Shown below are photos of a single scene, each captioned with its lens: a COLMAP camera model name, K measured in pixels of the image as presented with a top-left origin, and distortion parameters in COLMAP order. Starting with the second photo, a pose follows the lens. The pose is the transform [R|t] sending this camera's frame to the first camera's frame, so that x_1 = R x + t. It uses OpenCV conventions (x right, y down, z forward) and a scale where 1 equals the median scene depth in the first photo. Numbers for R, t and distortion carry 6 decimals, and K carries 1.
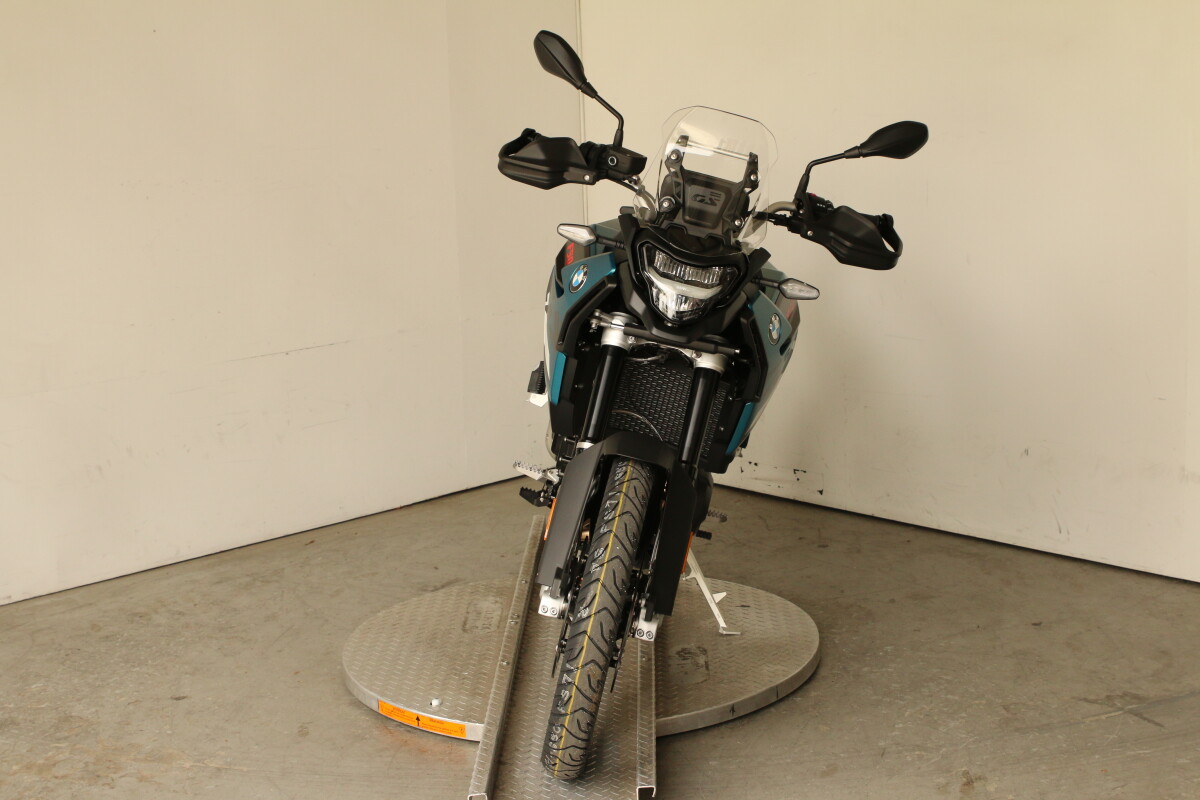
lens RADIAL K [[1838.7, 0, 600.0], [0, 1838.7, 400.0], [0, 0, 1]] dist [-0.038154, 0.033901]
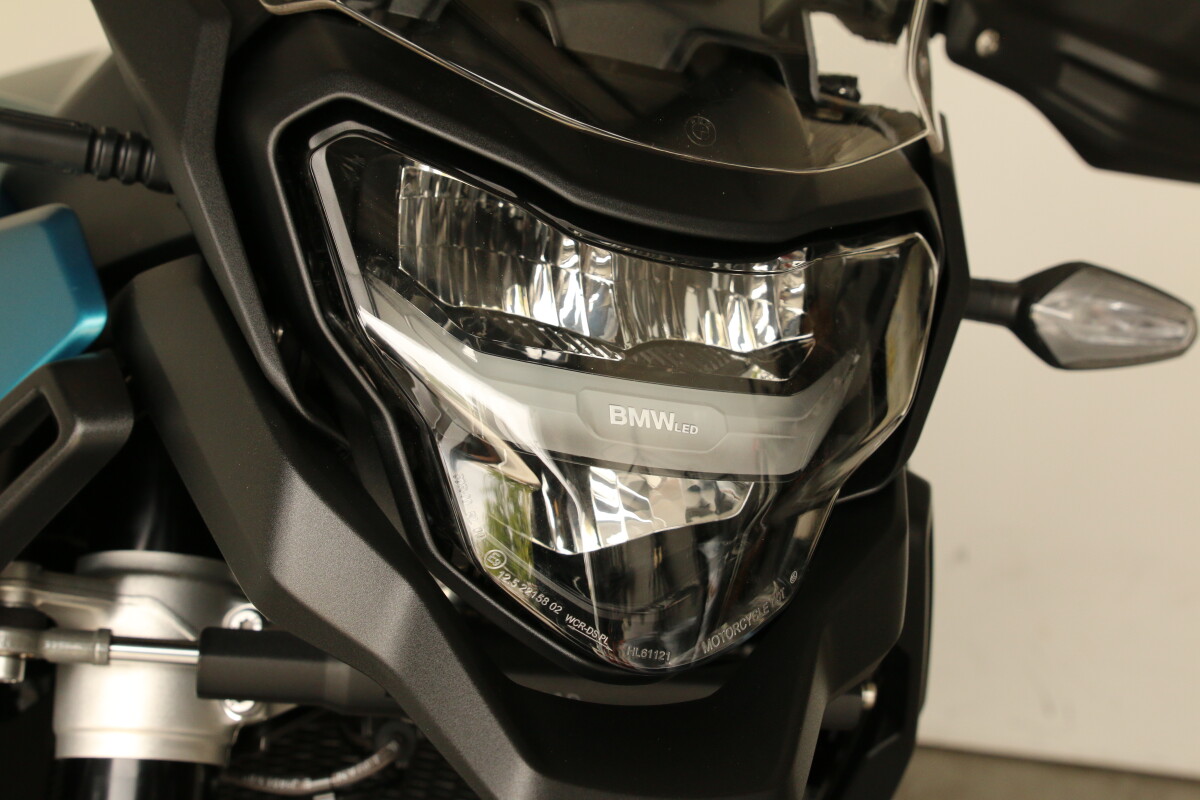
lens RADIAL K [[1838.7, 0, 600.0], [0, 1838.7, 400.0], [0, 0, 1]] dist [-0.038154, 0.033901]
pose [[0.937016, -0.119235, 0.328304, -0.003437], [0.107529, 0.992753, 0.053654, -0.060052], [-0.332322, -0.014973, 0.943047, 0.745942]]
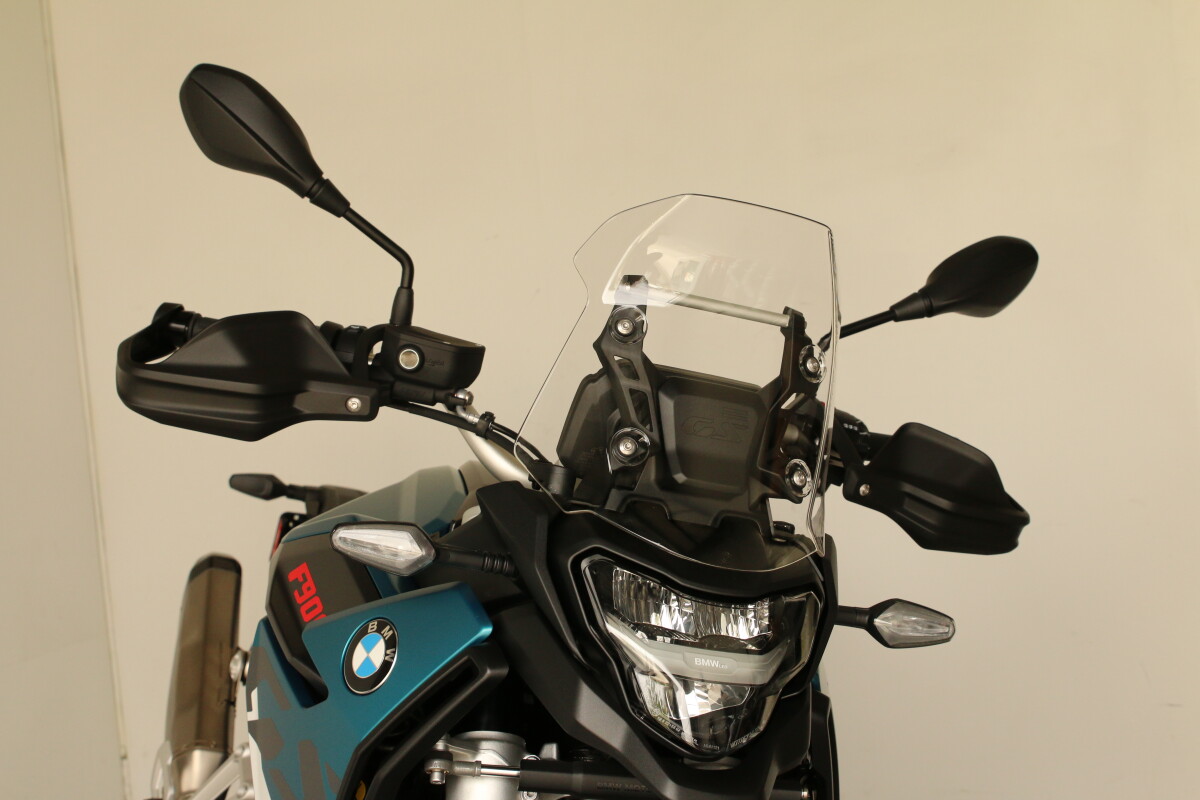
lens RADIAL K [[1838.7, 0, 600.0], [0, 1838.7, 400.0], [0, 0, 1]] dist [-0.038154, 0.033901]
pose [[0.939878, -0.073328, 0.333546, -0.084069], [0.118954, 0.985807, -0.118468, -0.061716], [-0.320125, 0.151022, 0.935261, 0.553875]]
